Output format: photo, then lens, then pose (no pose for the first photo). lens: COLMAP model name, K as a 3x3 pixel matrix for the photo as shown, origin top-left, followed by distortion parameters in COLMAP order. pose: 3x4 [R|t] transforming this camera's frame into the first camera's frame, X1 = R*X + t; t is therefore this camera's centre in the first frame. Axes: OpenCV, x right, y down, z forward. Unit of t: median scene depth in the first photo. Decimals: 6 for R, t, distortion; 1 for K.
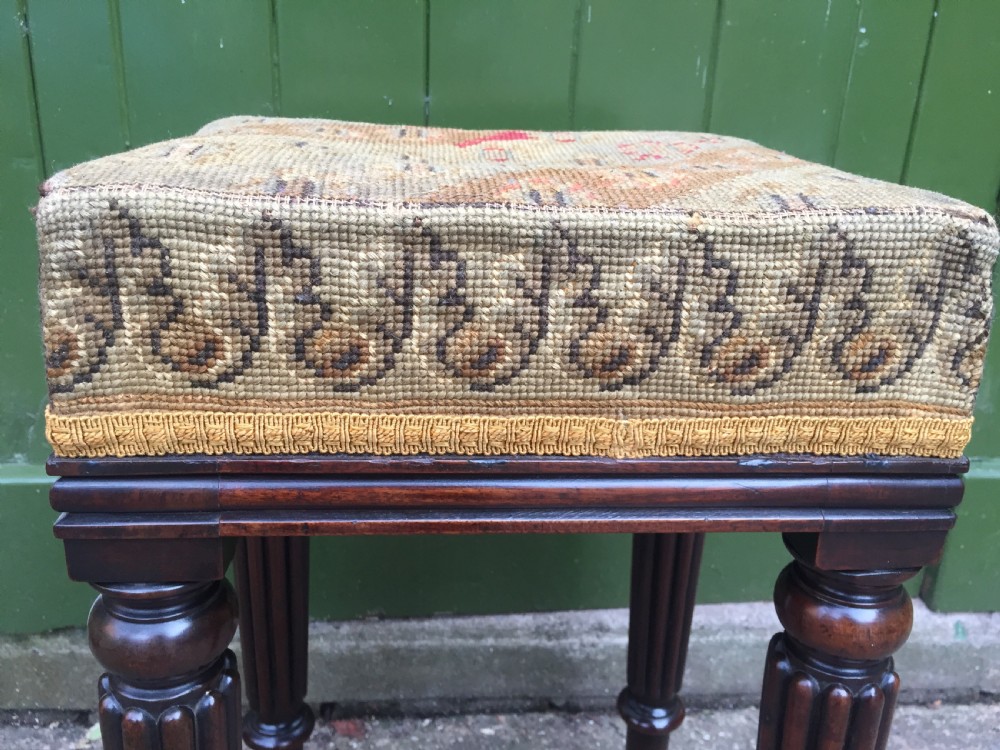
lens RADIAL K [[867.1, 0, 504.3], [0, 867.1, 368.0], [0, 0, 1]] dist [0.080650, -0.123695]
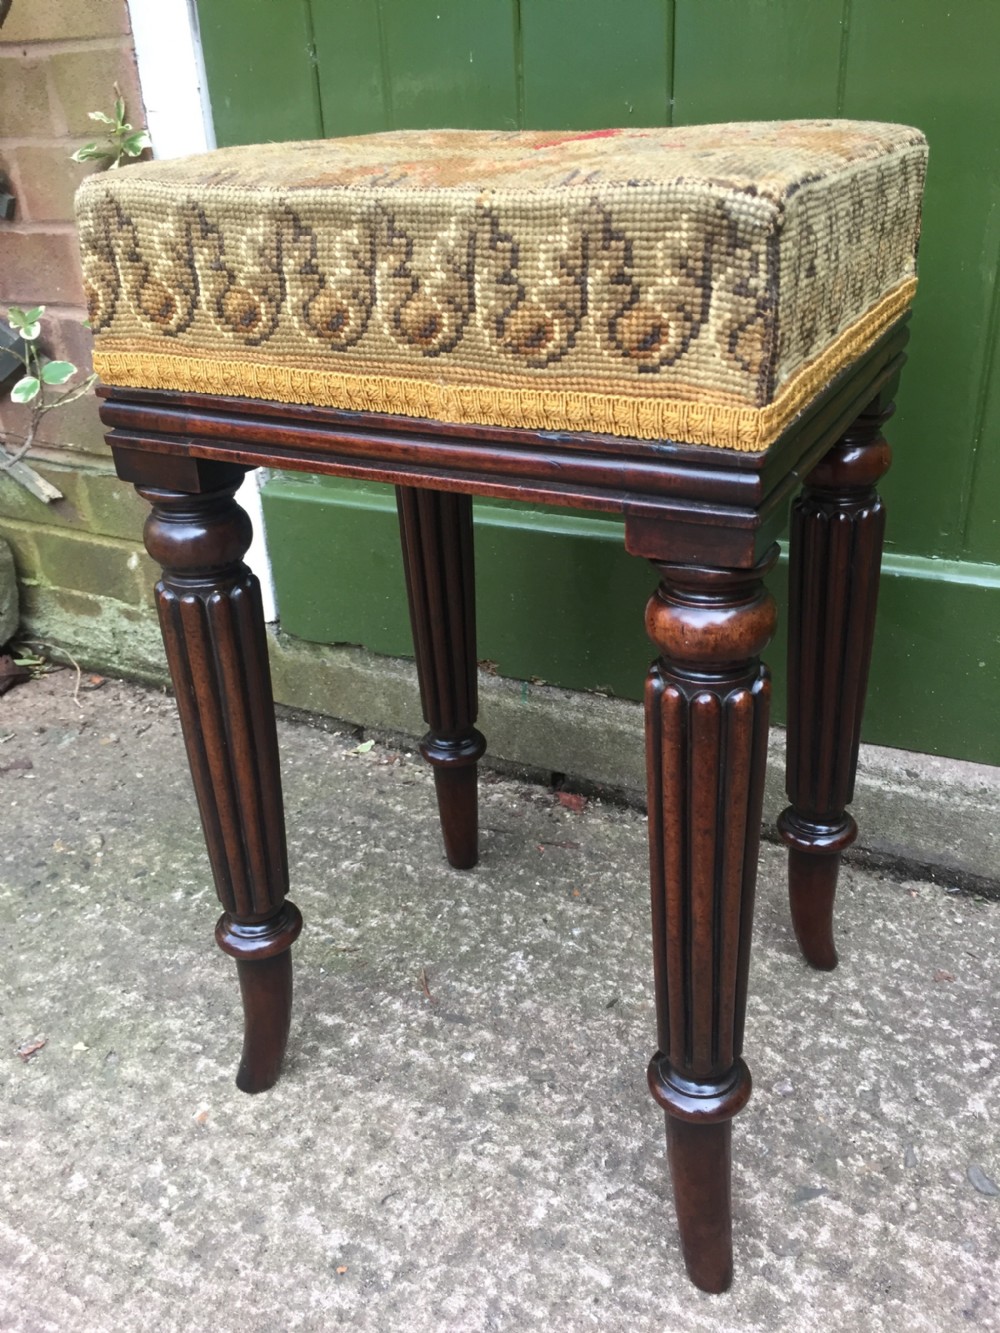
lens RADIAL K [[1155.8, 0, 504.5], [0, 1155.8, 670.3], [0, 0, 1]] dist [0.080650, -0.123695]
pose [[0.836007, 0.179044, -0.518687, 1.093682], [-0.105935, 0.980148, 0.167591, 0.167336], [0.538396, -0.085160, 0.838378, -0.279432]]
